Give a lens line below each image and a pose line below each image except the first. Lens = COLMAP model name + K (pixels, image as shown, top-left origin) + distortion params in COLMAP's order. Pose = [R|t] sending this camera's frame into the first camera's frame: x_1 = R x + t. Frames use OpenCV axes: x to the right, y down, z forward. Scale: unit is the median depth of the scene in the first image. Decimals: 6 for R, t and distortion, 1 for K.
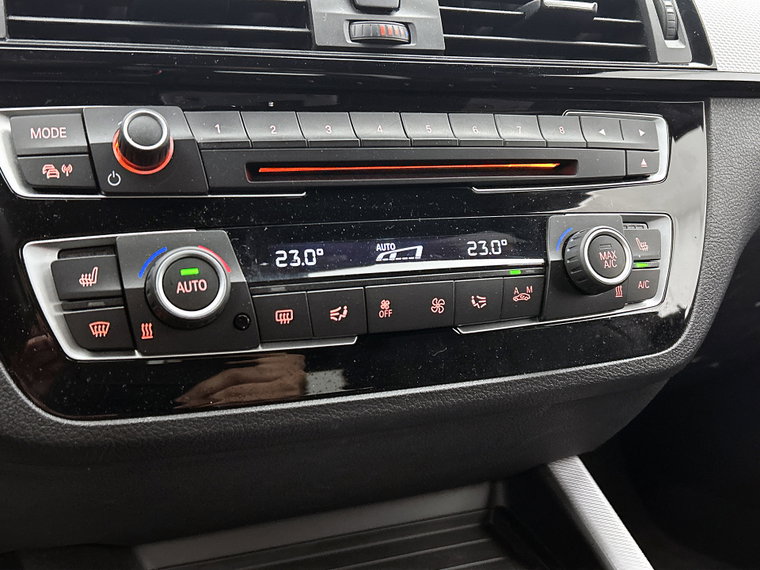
lens RADIAL K [[807.9, 0, 399.4], [0, 807.9, 281.6], [0, 0, 1]] dist [-0.004795, 0.000000]
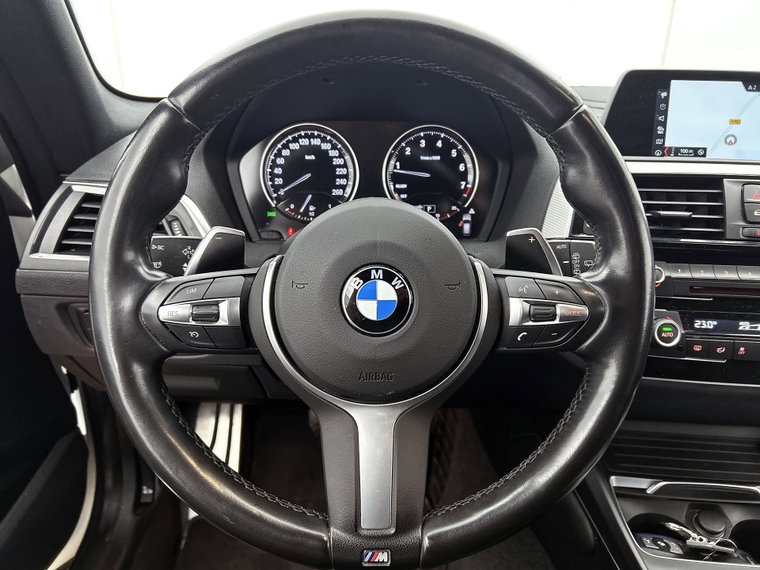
lens RADIAL K [[585.3, 0, 382.5], [0, 585.3, 280.0], [0, 0, 1]] dist [0.040989, -0.044433]
pose [[0.896421, 0.138259, -0.421086, -0.294254], [-0.103194, 0.989096, 0.105076, -0.277807], [0.431022, -0.050739, 0.900914, -1.172396]]
